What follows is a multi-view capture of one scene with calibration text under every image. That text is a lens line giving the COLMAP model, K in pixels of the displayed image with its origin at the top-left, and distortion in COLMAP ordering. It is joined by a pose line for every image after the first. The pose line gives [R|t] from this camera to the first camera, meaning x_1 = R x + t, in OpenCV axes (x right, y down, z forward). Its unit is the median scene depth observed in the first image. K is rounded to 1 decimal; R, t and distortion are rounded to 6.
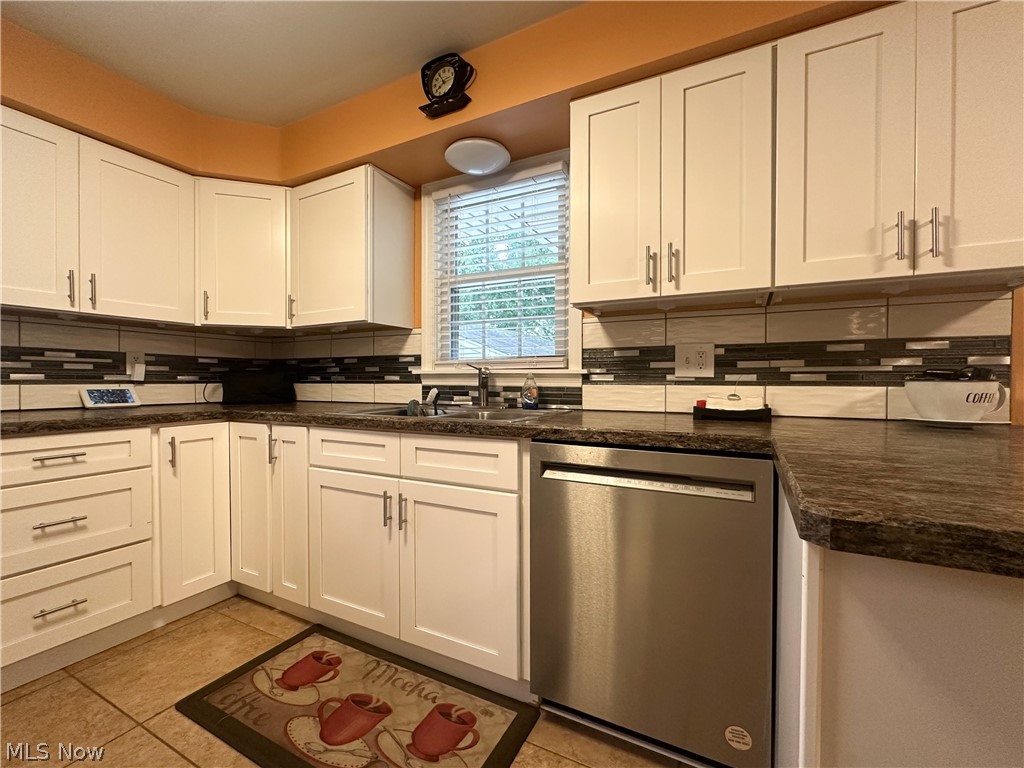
lens RADIAL K [[396.6, 0, 512.0], [0, 396.6, 384.0], [0, 0, 1]] dist [-0.002967, 0.000367]
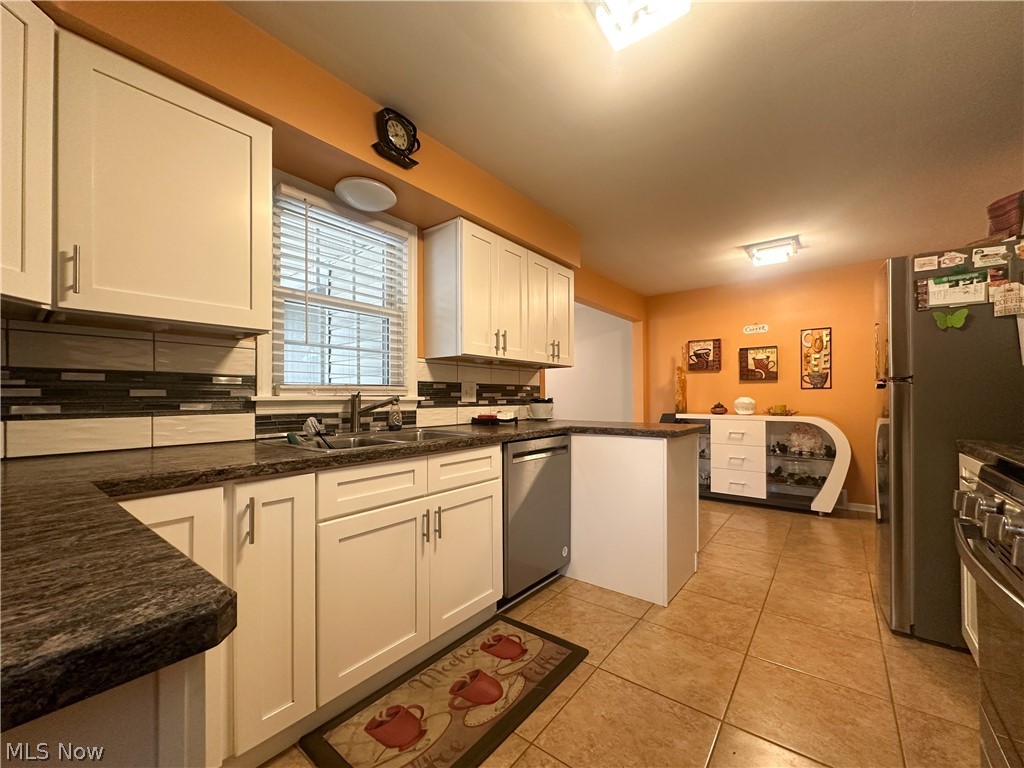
lens RADIAL K [[427.2, 0, 477.2], [0, 427.2, 397.1], [0, 0, 1]] dist [-0.000168, 0.000142]
pose [[0.260321, 0.000431, 0.965522, -1.140548], [0.015335, 0.999872, -0.004581, -0.026788], [-0.965400, 0.015998, 0.260281, 0.444708]]
